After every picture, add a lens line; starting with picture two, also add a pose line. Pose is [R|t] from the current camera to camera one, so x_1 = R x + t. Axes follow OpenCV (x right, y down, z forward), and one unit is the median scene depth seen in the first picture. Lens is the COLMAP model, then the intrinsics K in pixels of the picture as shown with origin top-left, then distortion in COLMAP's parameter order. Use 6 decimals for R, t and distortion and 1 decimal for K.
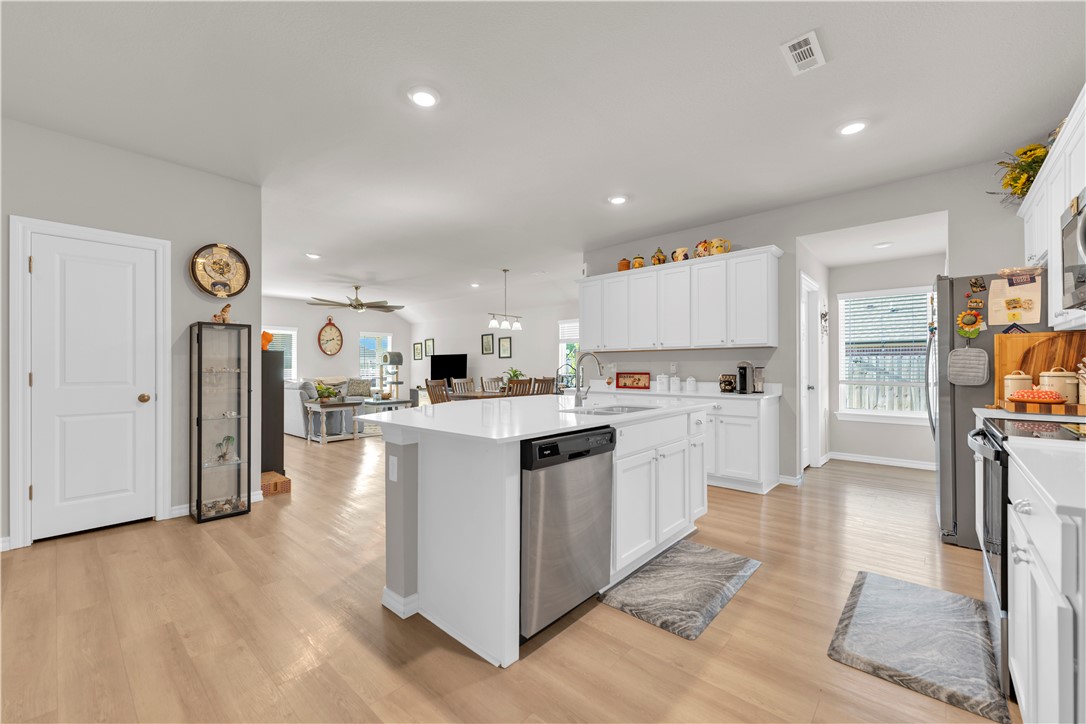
lens RADIAL K [[438.3, 0, 540.8], [0, 438.3, 364.7], [0, 0, 1]] dist [0.003108, -0.000287]
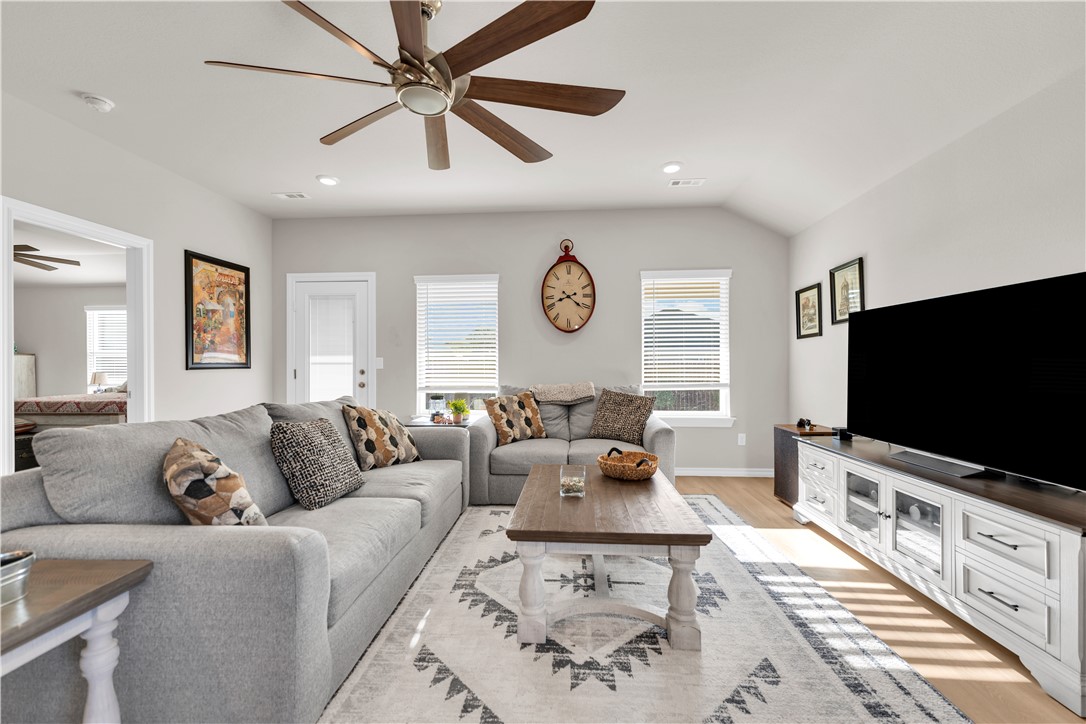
lens RADIAL K [[438.3, 0, 542.8], [0, 438.3, 364.7], [0, 0, 1]] dist [0.003108, -0.000287]
pose [[0.621402, -0.002192, -0.783489, -0.202503], [0.010675, 0.999927, 0.005669, 0.008236], [0.783419, -0.011887, 0.621380, 0.887899]]
